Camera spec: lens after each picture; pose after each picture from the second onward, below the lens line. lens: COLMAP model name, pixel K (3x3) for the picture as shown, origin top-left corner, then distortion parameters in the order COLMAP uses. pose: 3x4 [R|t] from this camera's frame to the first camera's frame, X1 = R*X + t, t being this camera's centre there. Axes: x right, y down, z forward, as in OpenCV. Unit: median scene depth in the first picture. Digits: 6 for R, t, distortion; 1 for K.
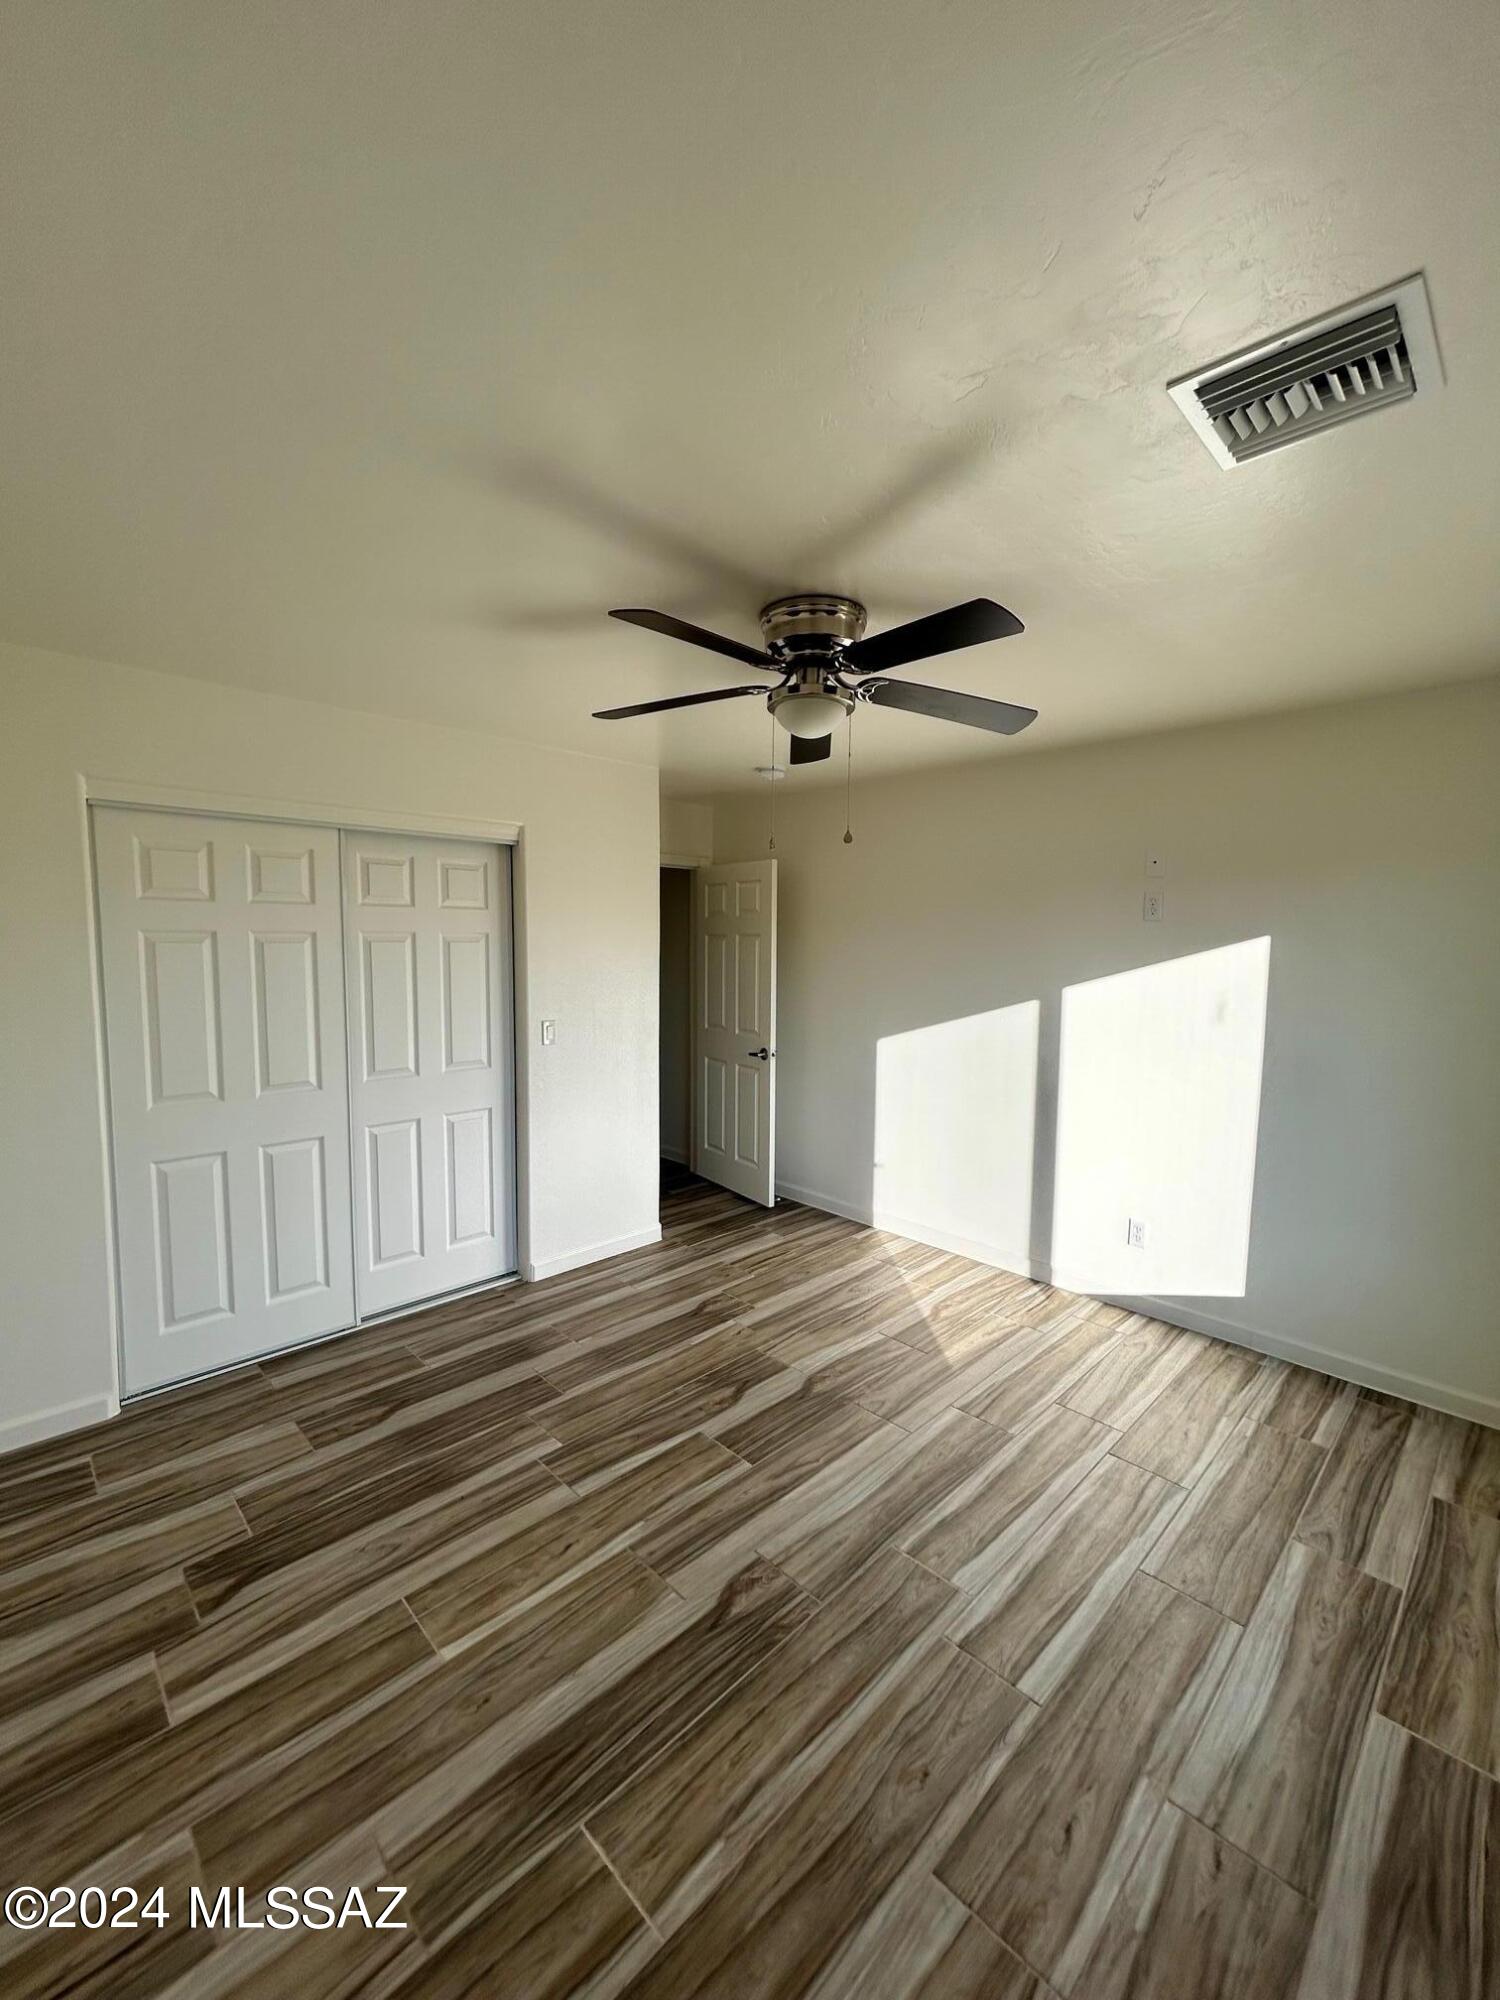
lens RADIAL K [[804.2, 0, 745.5], [0, 804.2, 1012.8], [0, 0, 1]] dist [-0.001794, 0.000982]
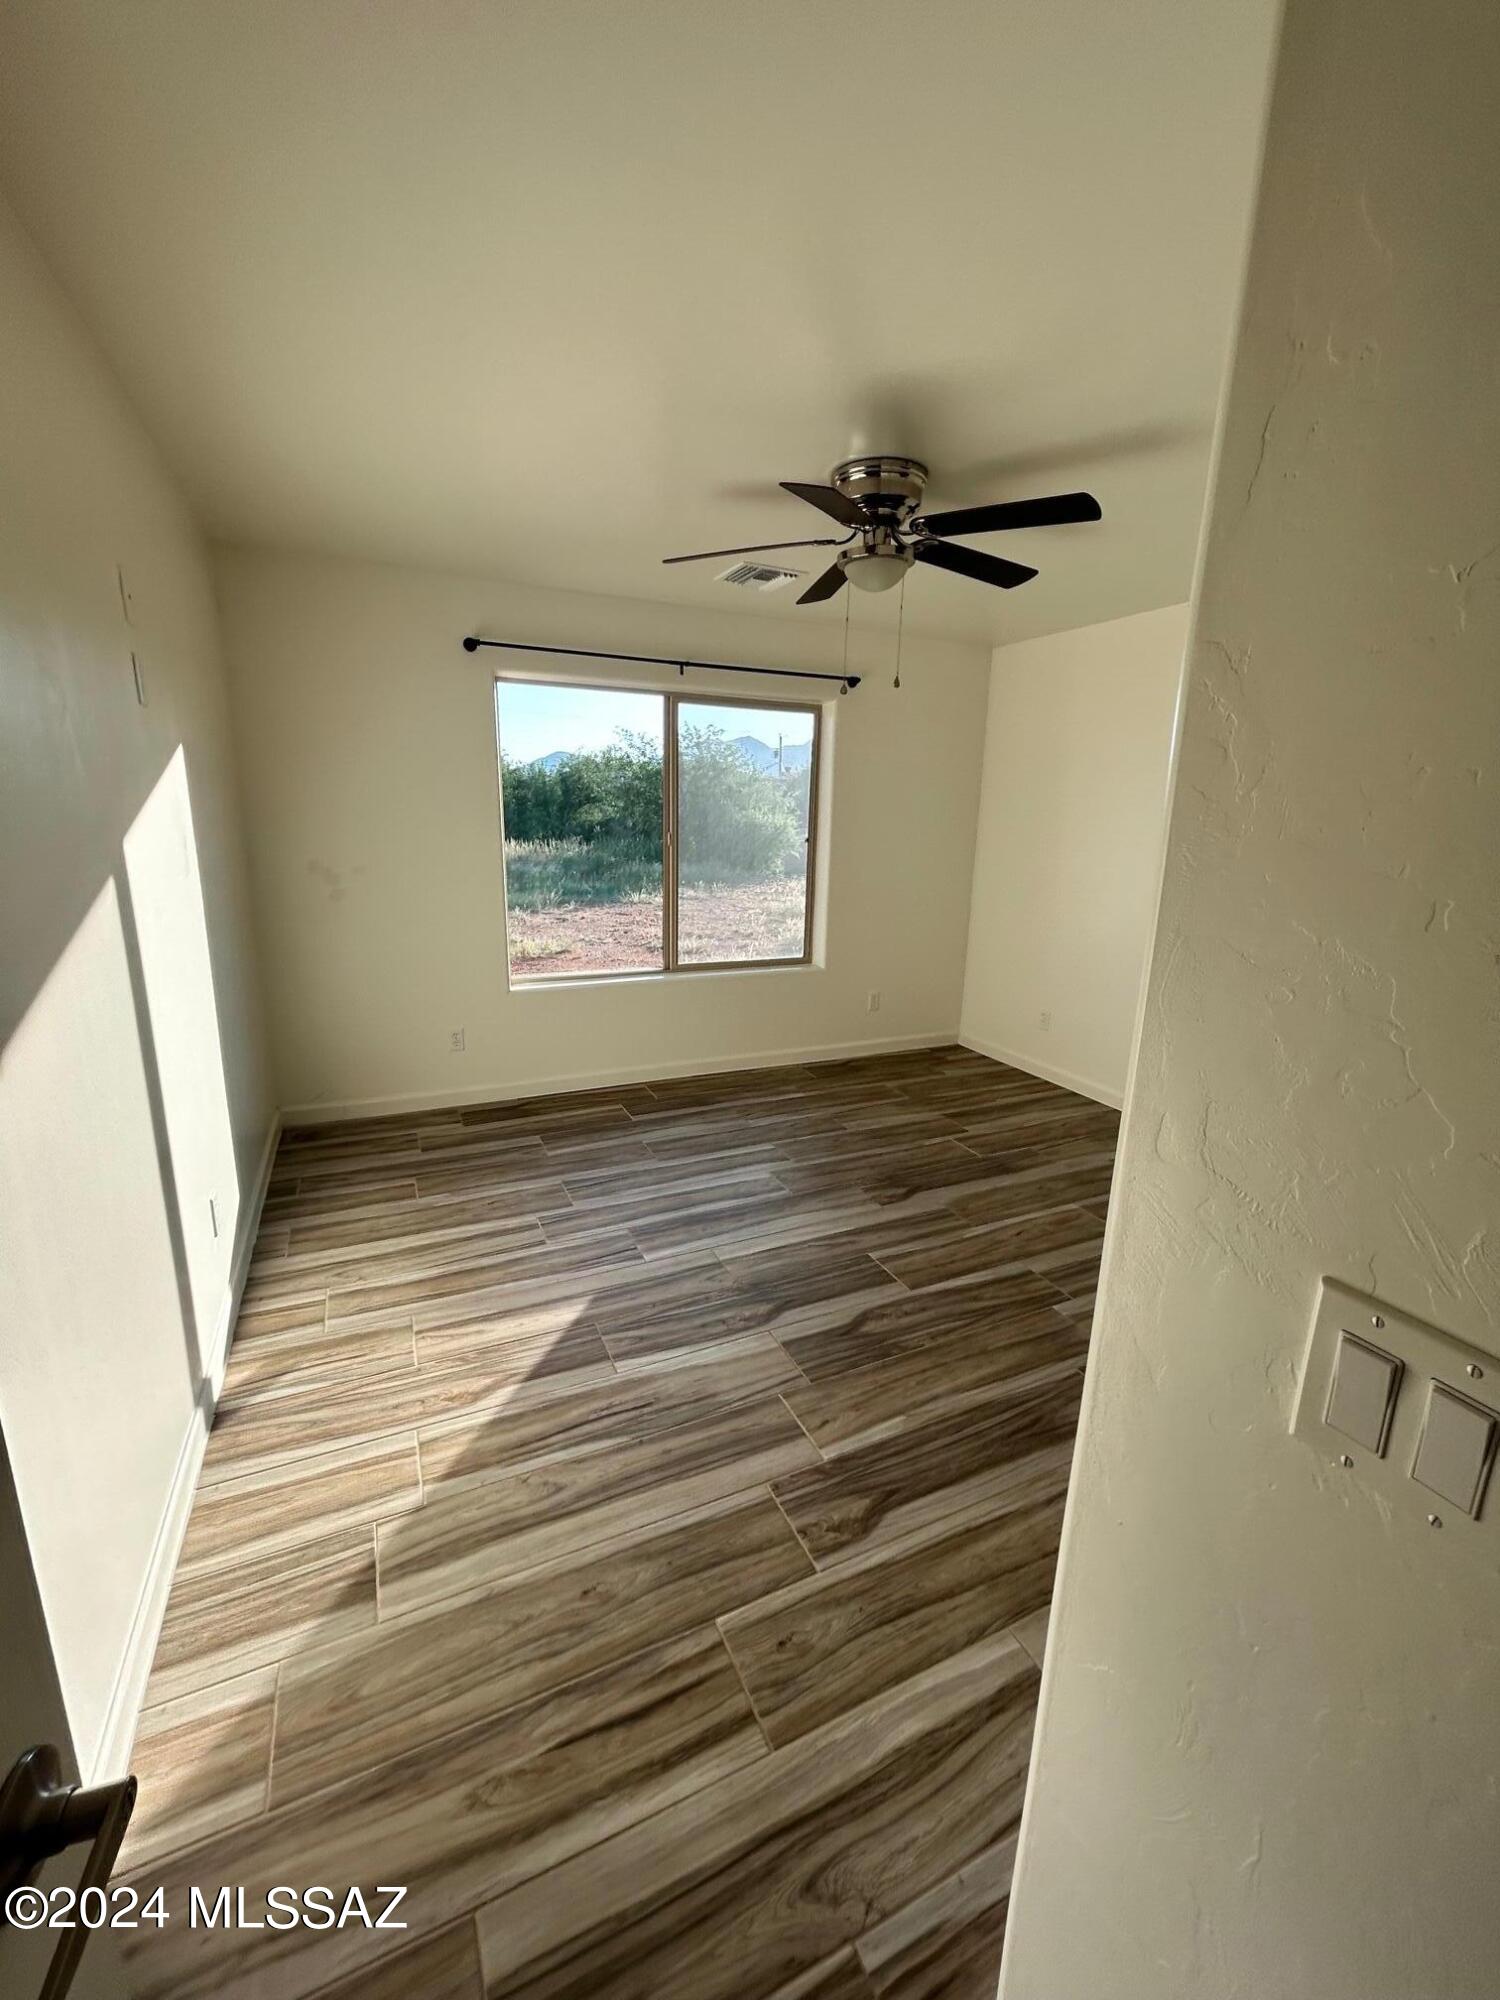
lens RADIAL K [[796.4, 0, 742.3], [0, 796.4, 997.7], [0, 0, 1]] dist [0.000548, -0.000098]
pose [[-0.941742, -0.106366, 0.319074, -0.148783], [-0.000173, 0.948829, 0.315790, -0.138971], [-0.336336, 0.297337, -0.893571, 2.014419]]
